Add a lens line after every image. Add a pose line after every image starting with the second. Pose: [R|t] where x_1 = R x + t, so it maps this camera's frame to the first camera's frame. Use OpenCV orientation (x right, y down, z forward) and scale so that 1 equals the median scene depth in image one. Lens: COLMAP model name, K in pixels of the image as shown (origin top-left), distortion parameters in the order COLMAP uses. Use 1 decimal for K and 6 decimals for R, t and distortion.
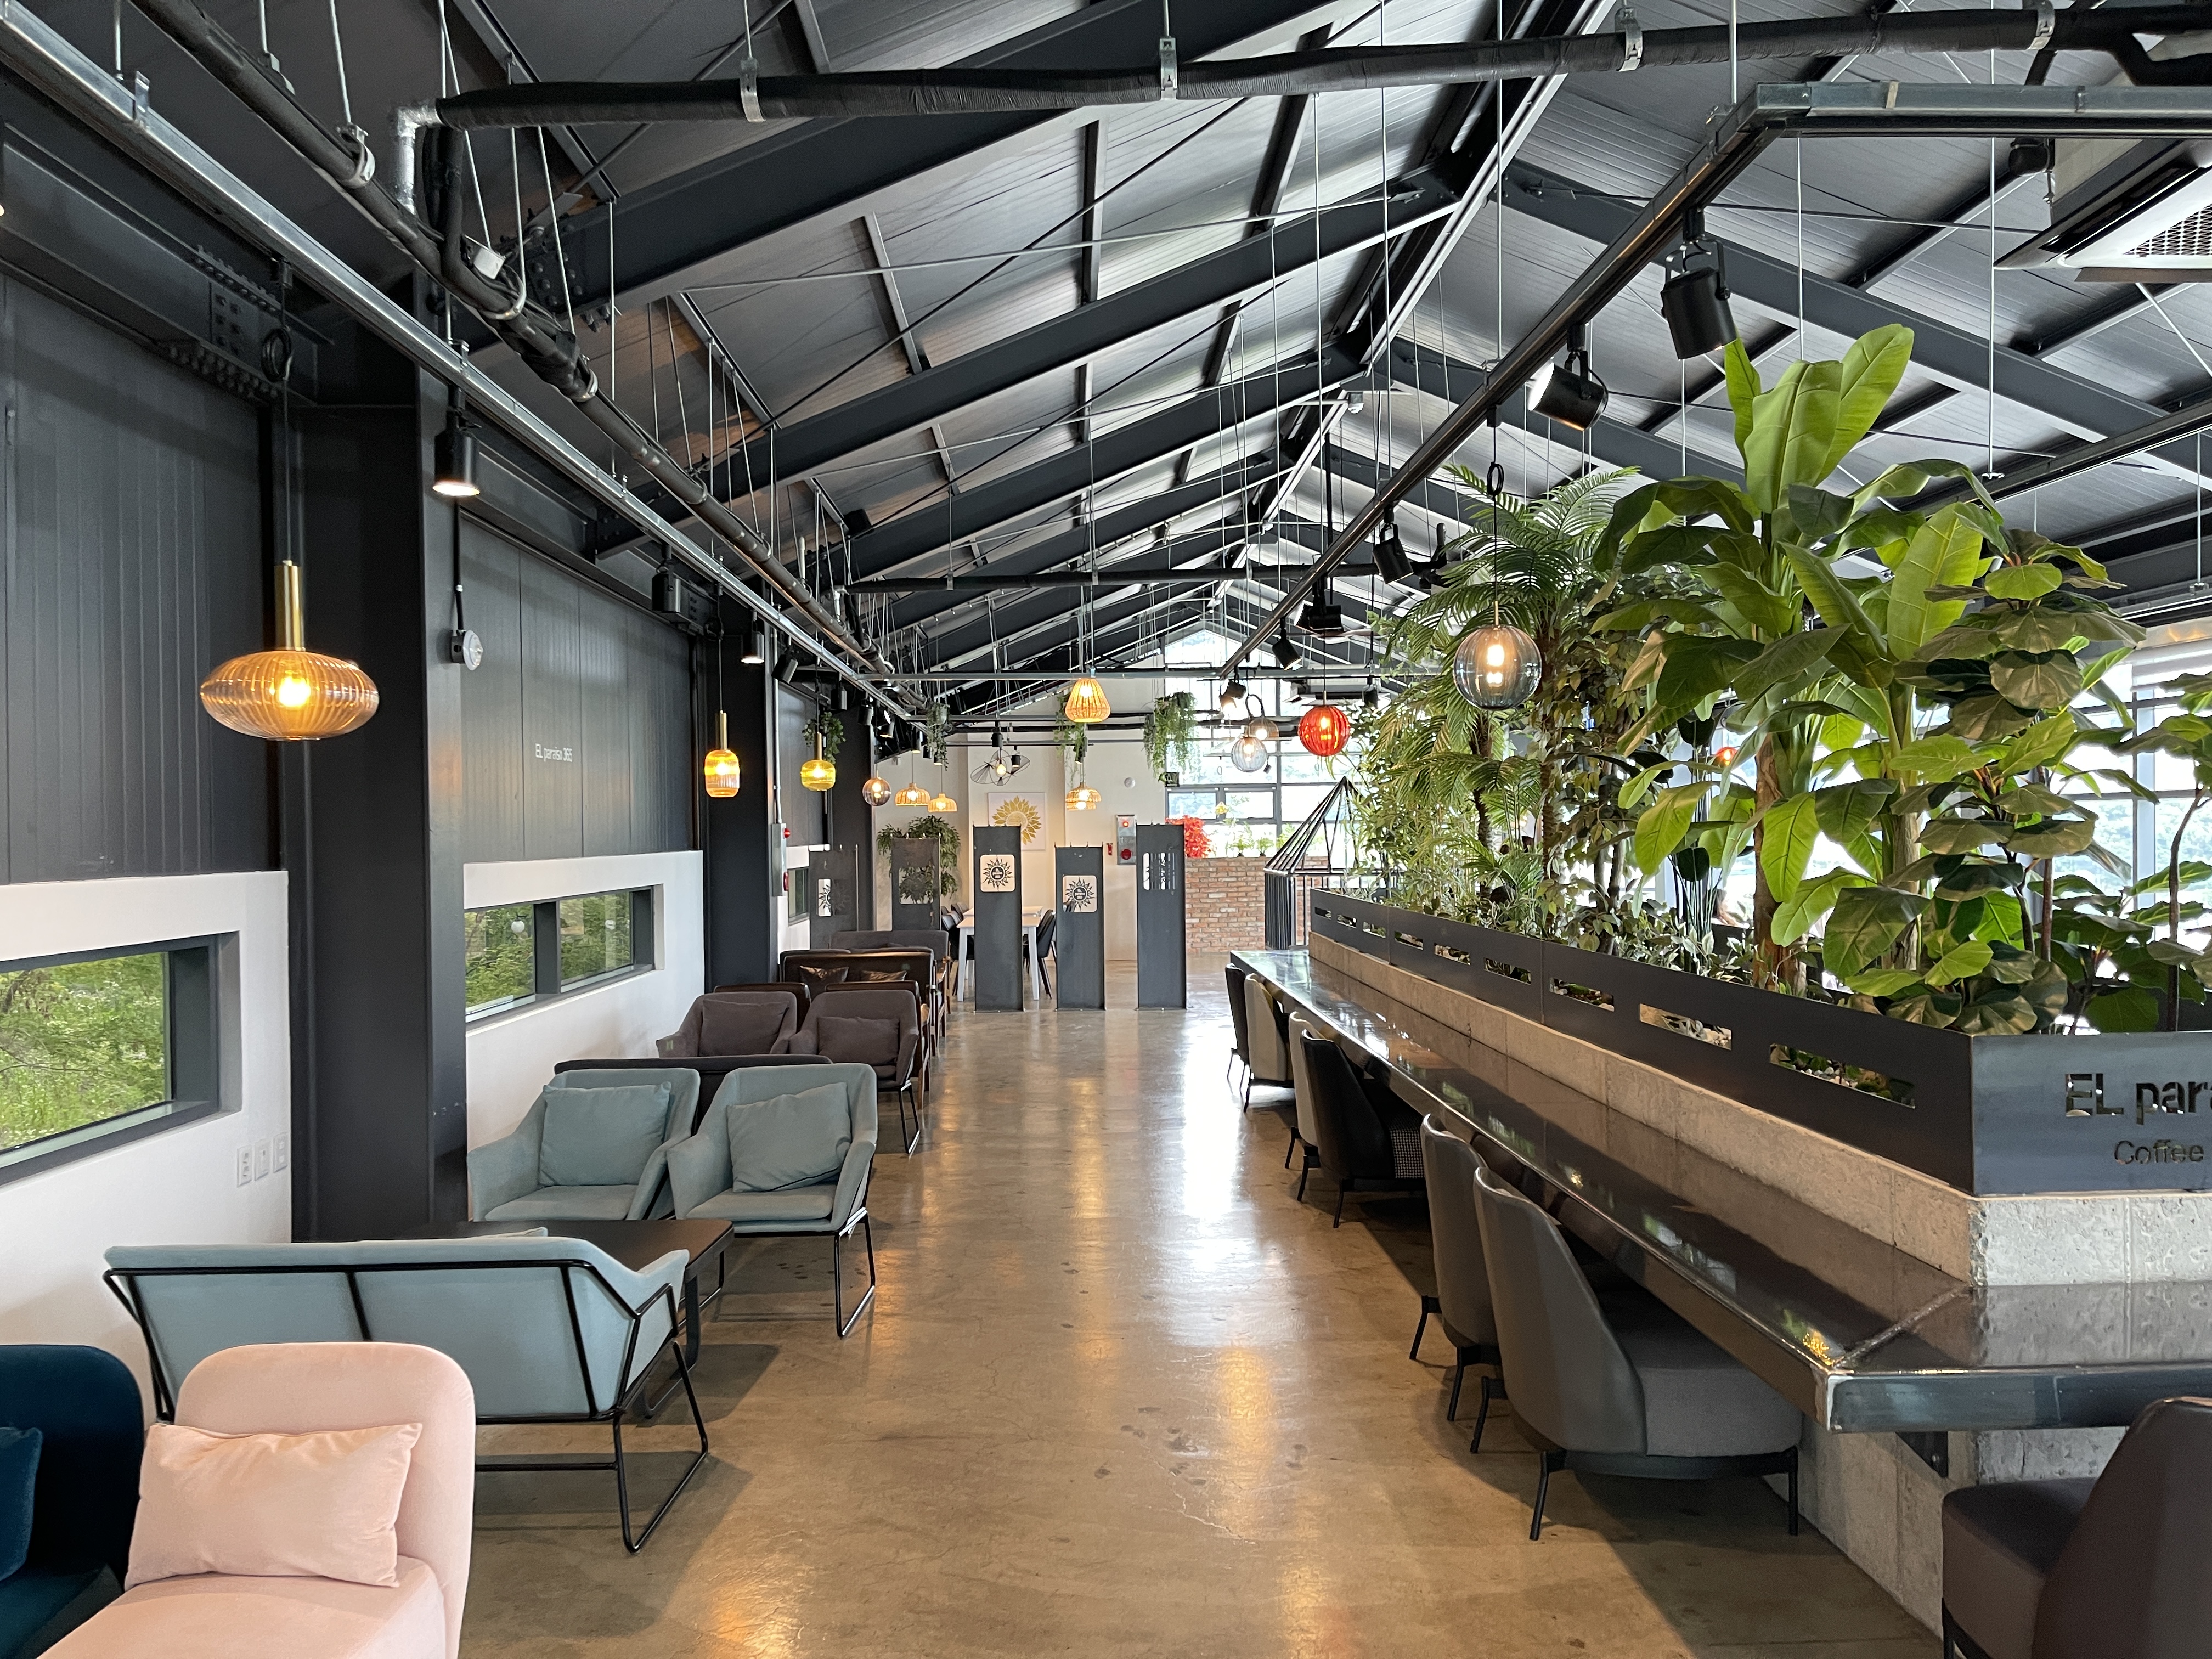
lens RADIAL K [[1680.4, 0, 1119.7], [0, 1680.4, 851.4], [0, 0, 1]] dist [0.042189, -0.039877]
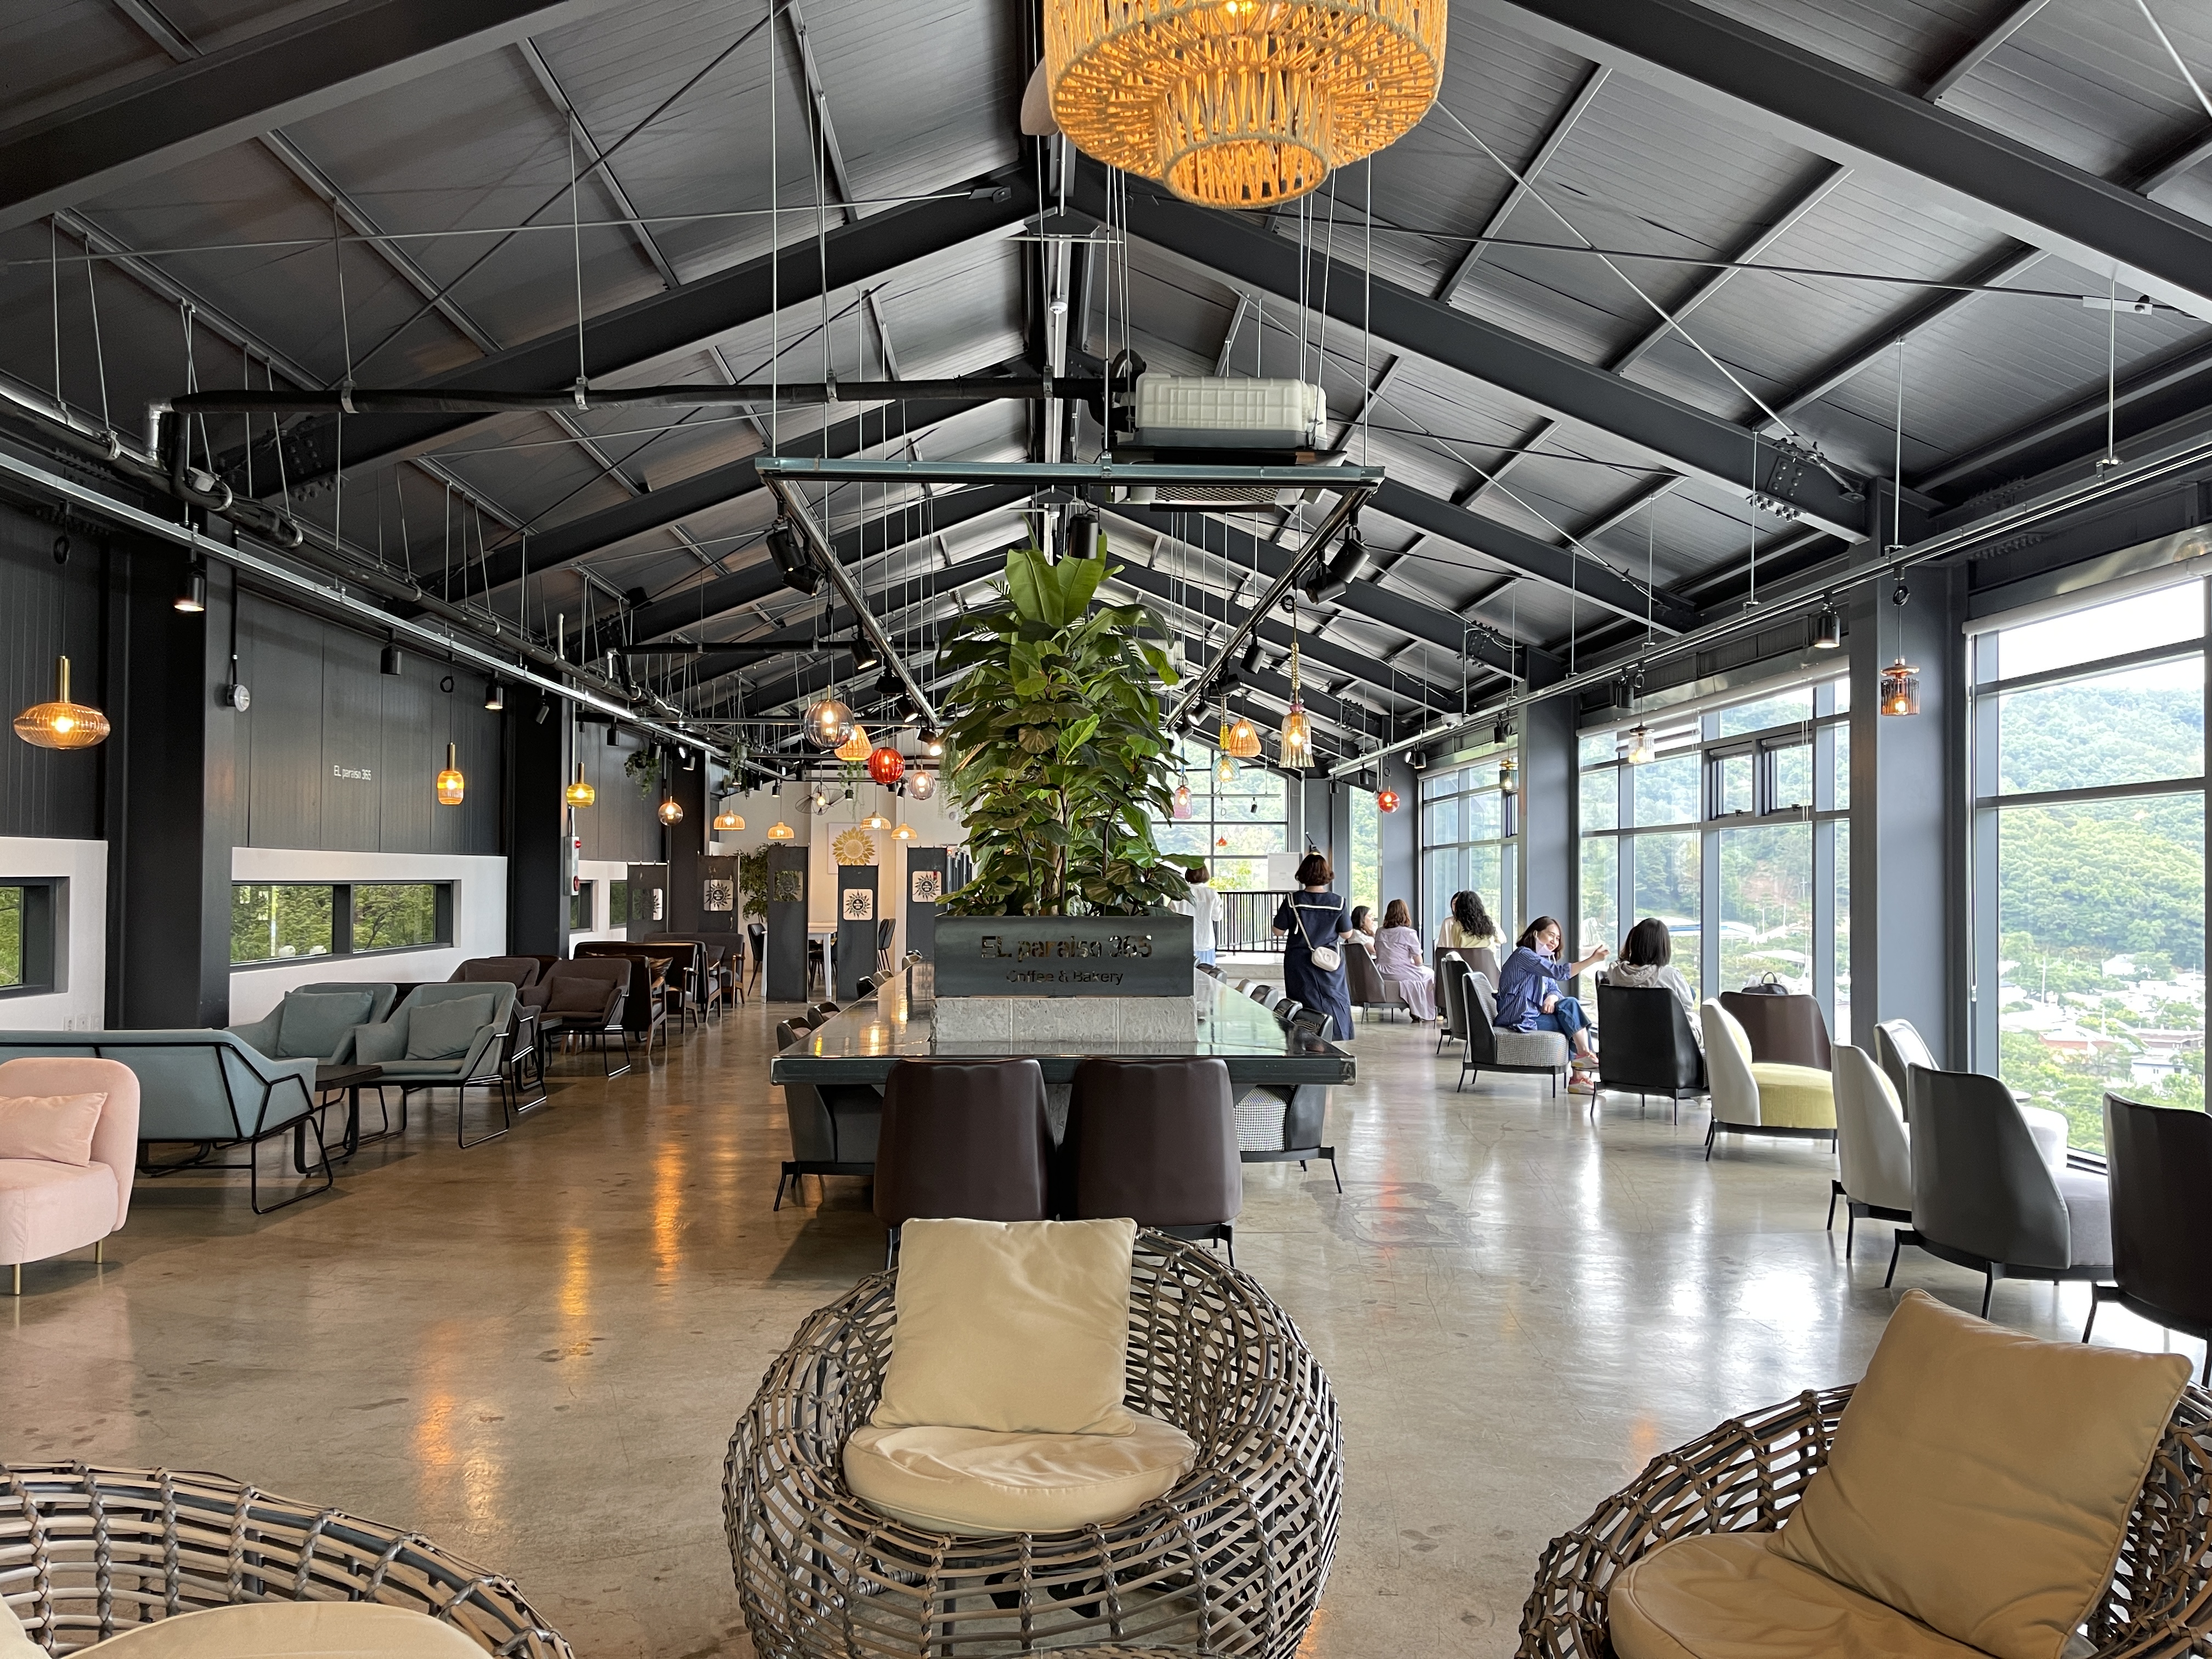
lens RADIAL K [[1680.4, 0, 1108.3], [0, 1680.4, 838.7], [0, 0, 1]] dist [0.042189, -0.039877]
pose [[0.999798, 0.015805, 0.012407, 0.398922], [-0.015363, 0.999271, -0.034956, 0.050187], [-0.012951, 0.034758, 0.999312, -0.552380]]
